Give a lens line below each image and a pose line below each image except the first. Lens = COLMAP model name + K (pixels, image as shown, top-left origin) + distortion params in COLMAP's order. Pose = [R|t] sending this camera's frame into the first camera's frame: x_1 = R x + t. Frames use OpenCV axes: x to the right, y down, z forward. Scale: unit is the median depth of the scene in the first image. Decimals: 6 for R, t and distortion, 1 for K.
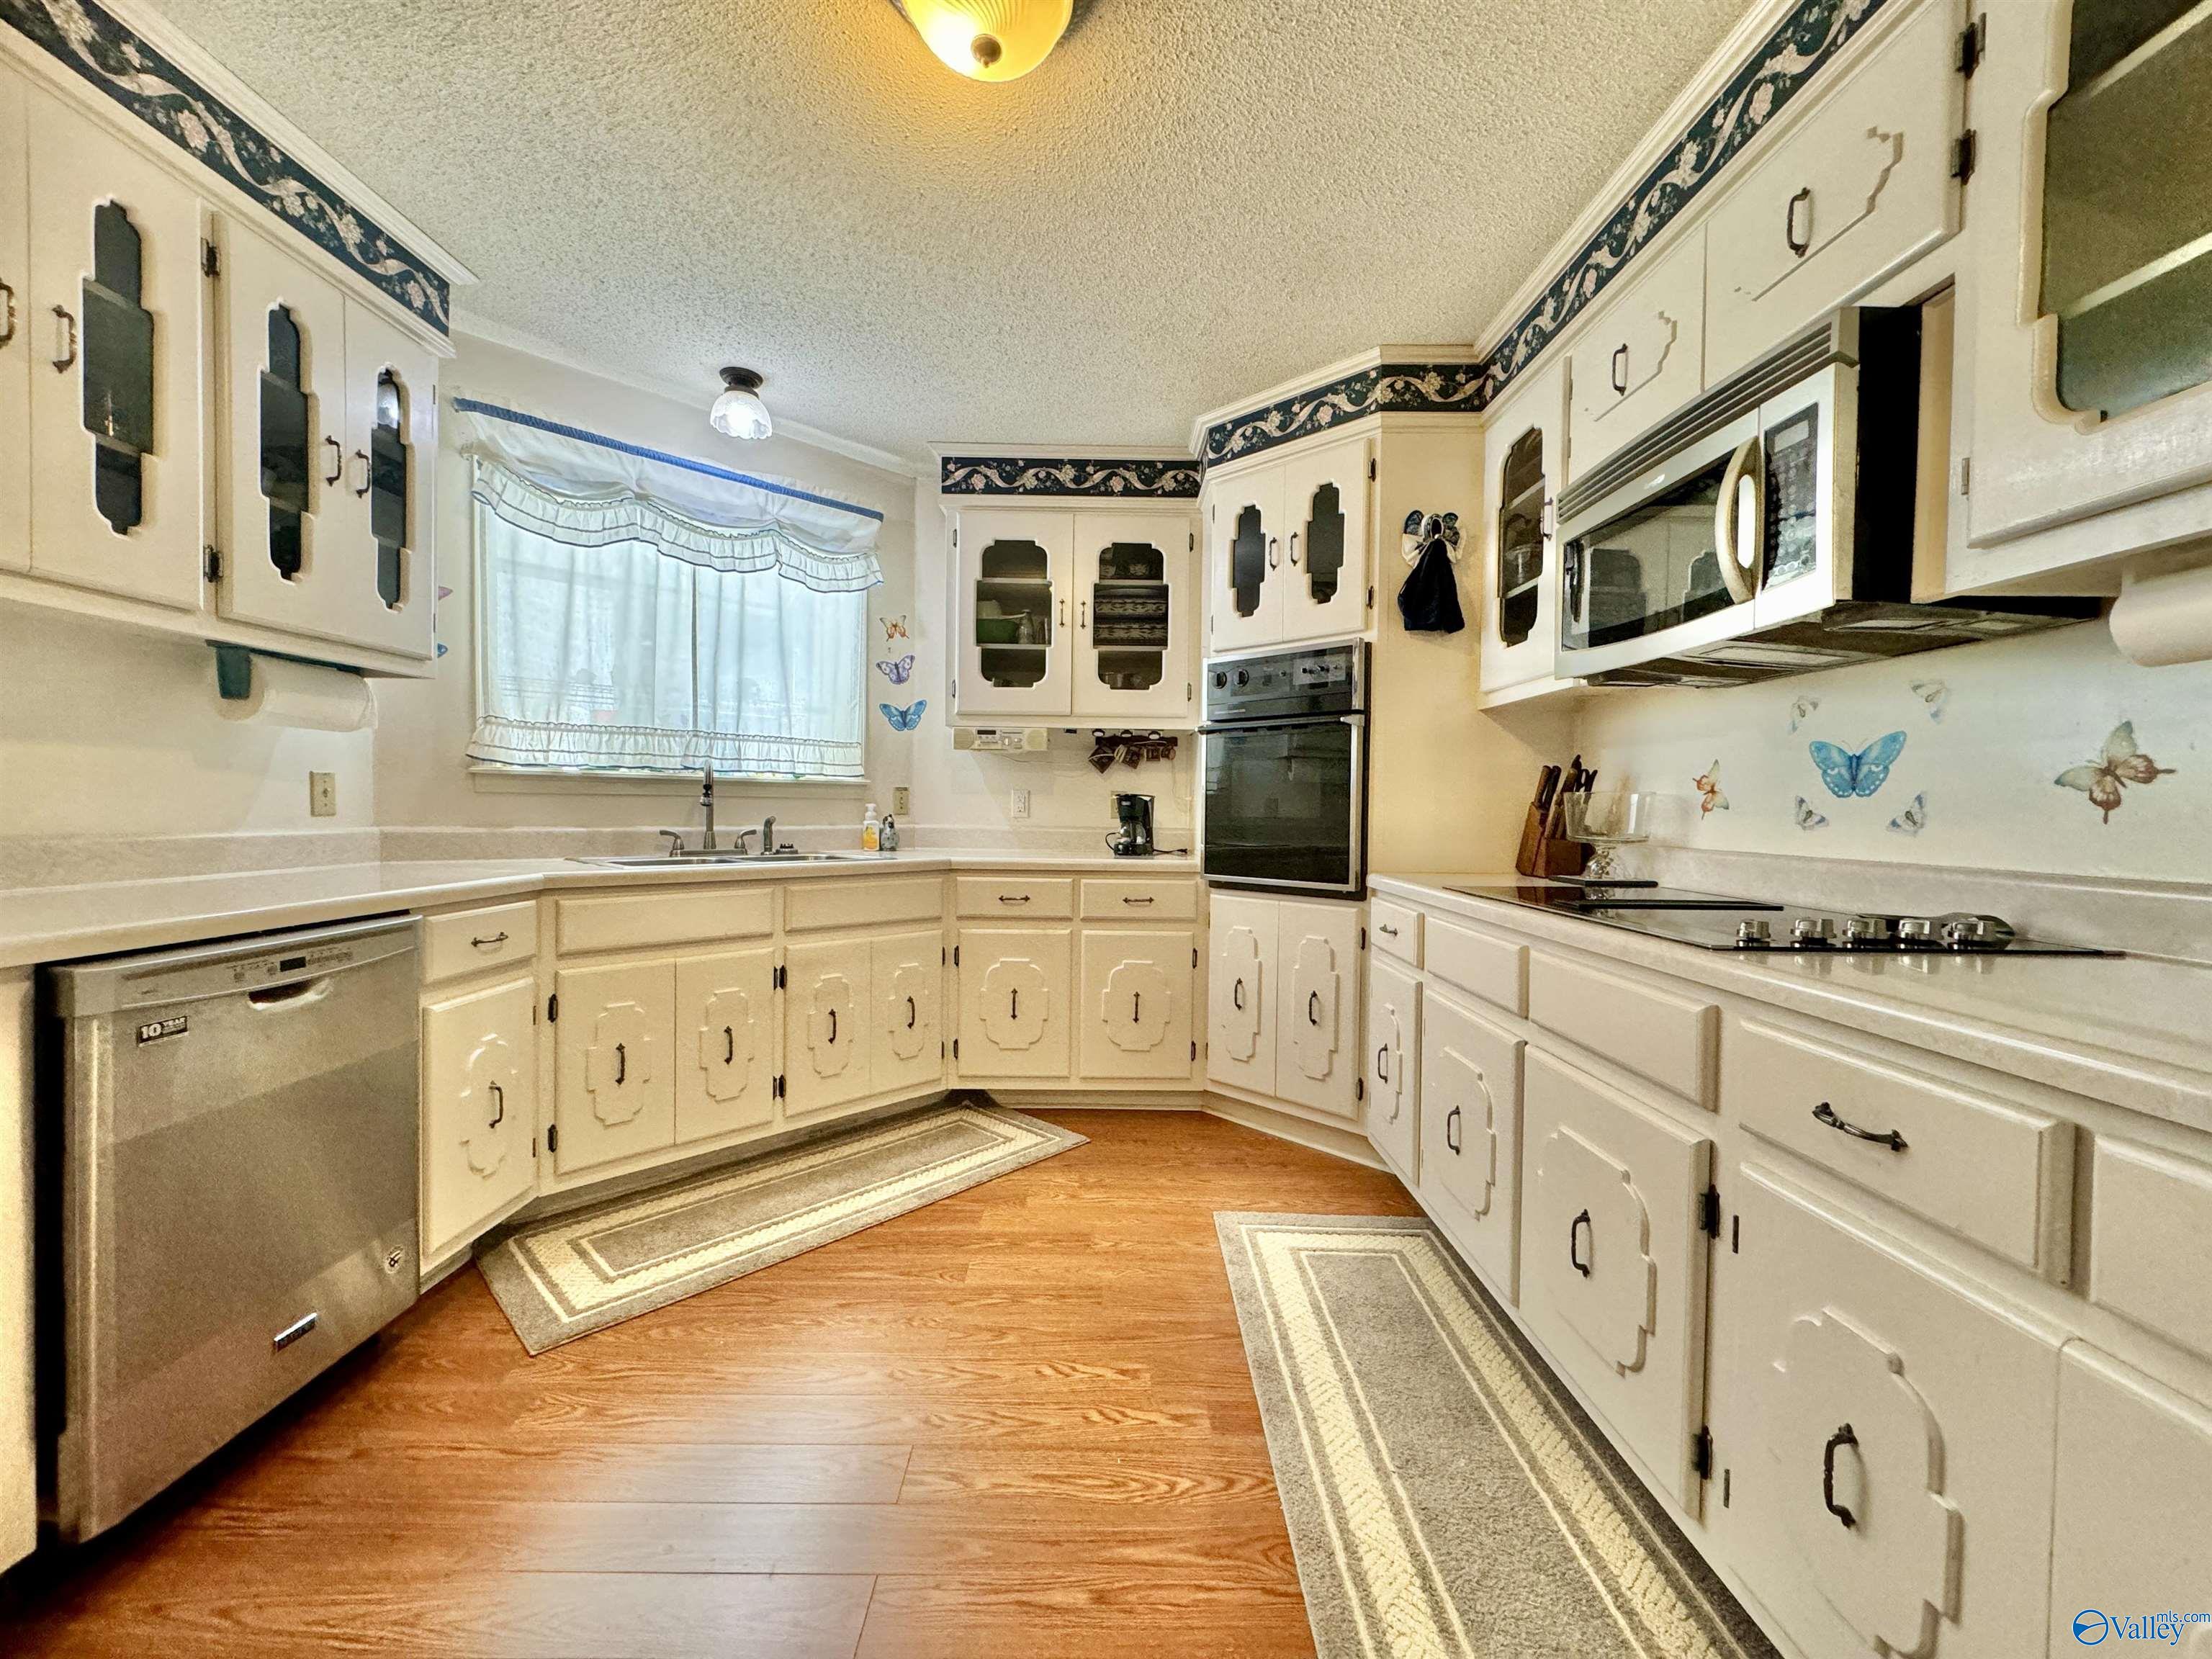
lens RADIAL K [[879.2, 0, 1103.3], [0, 879.2, 828.0], [0, 0, 1]] dist [-0.001370, 0.000201]
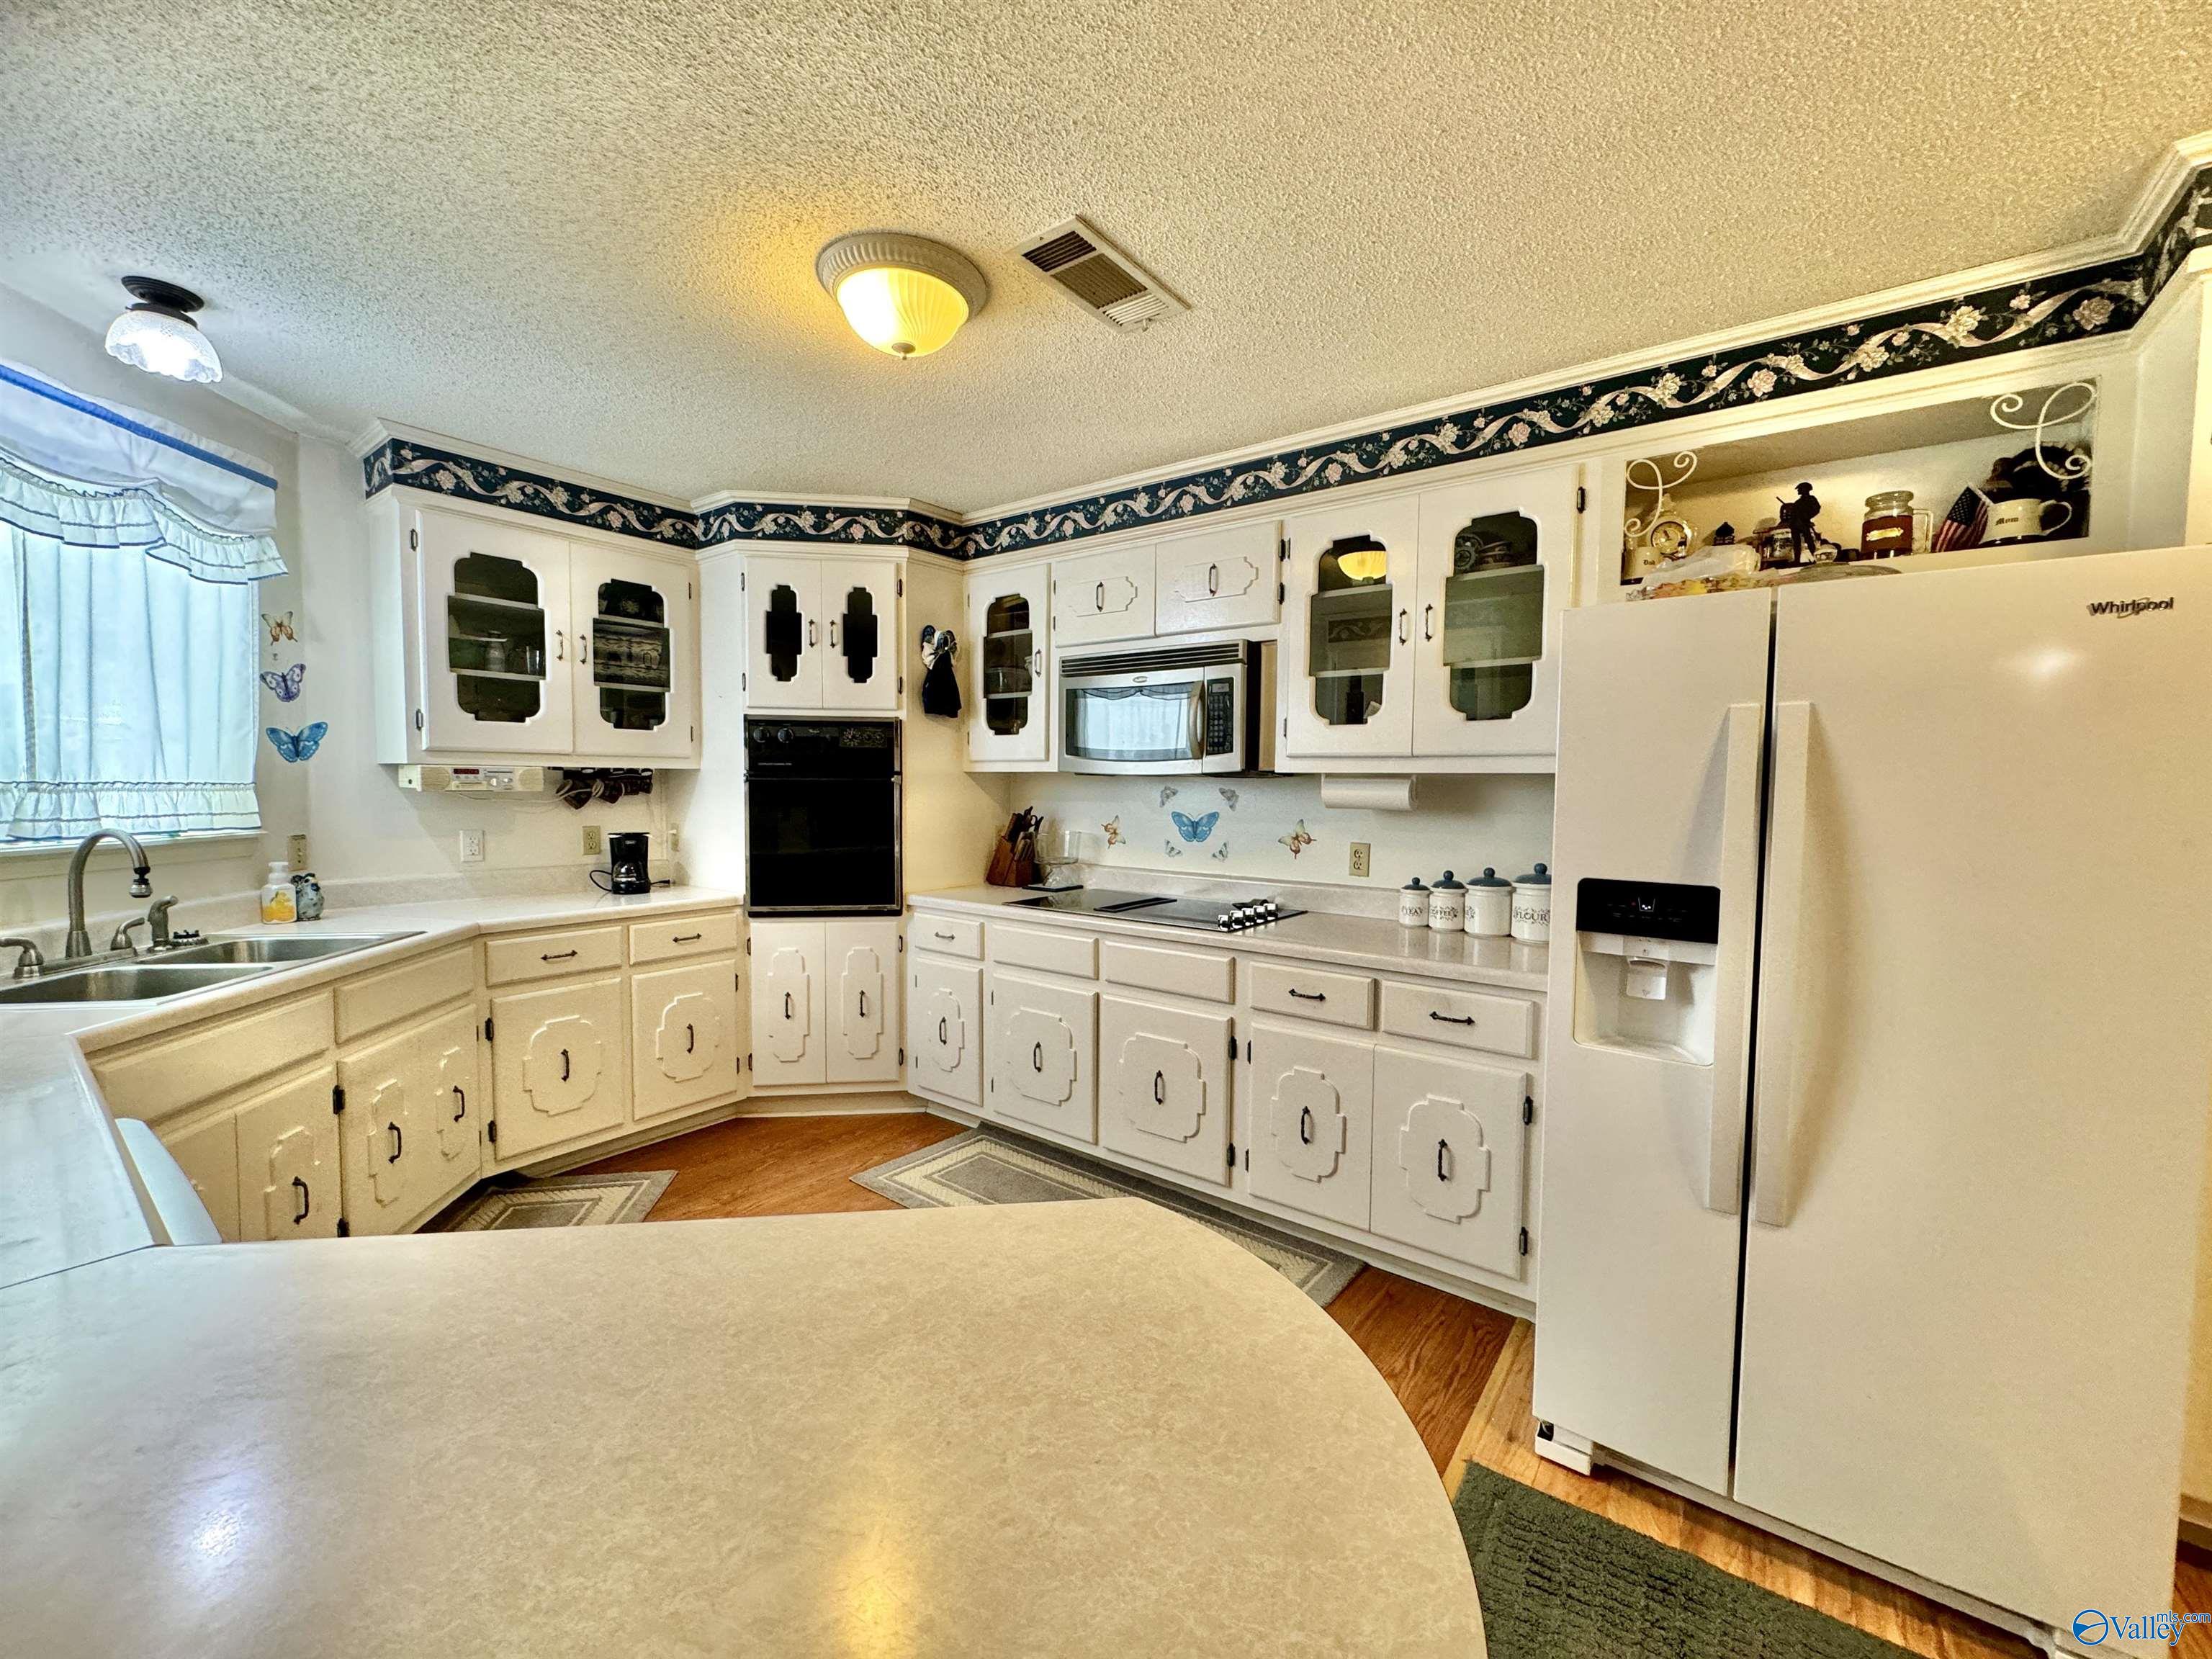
lens RADIAL K [[880.5, 0, 1102.5], [0, 880.5, 828.0], [0, 0, 1]] dist [-0.001541, -0.000310]
pose [[0.611511, -0.047399, 0.789815, -0.552348], [0.017054, 0.998762, 0.046734, -0.103885], [-0.791052, -0.015109, 0.611562, -0.046552]]
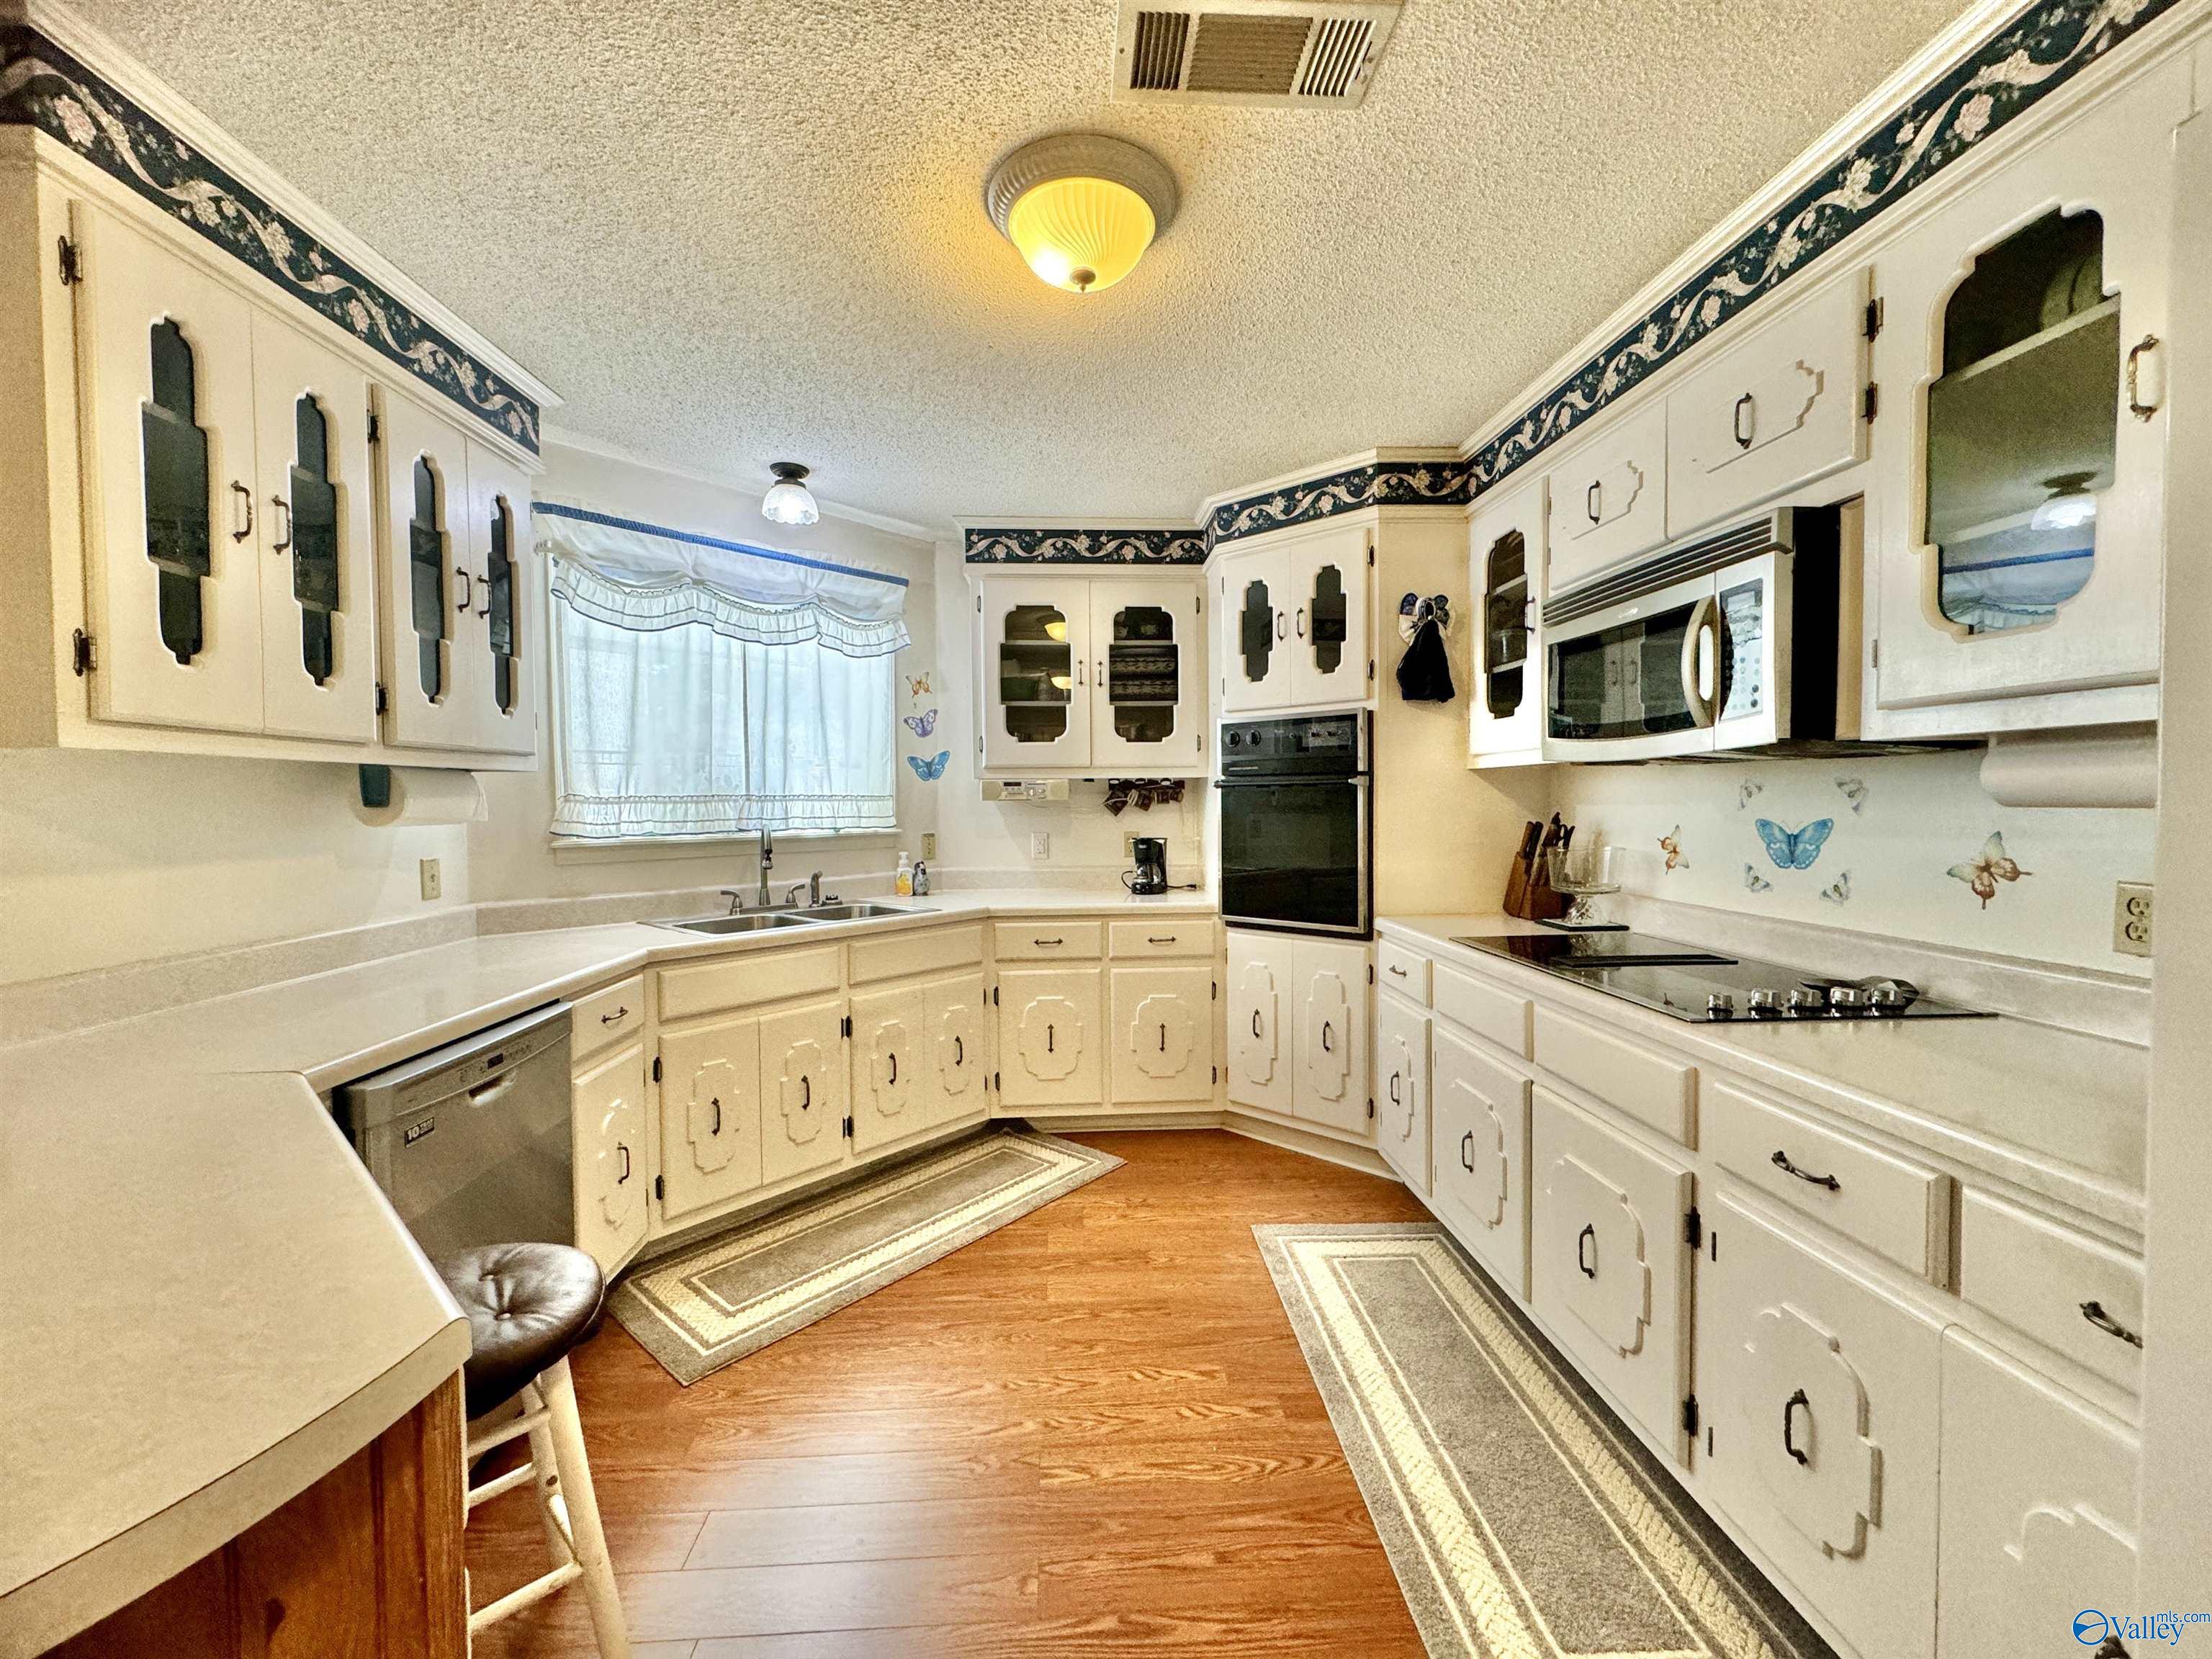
lens RADIAL K [[880.5, 0, 1102.5], [0, 880.5, 828.0], [0, 0, 1]] dist [-0.001541, -0.000310]
pose [[0.998606, -0.023487, 0.047264, -0.094152], [0.023129, 0.999700, 0.008118, -0.077102], [-0.047440, -0.007014, 0.998849, -0.102947]]
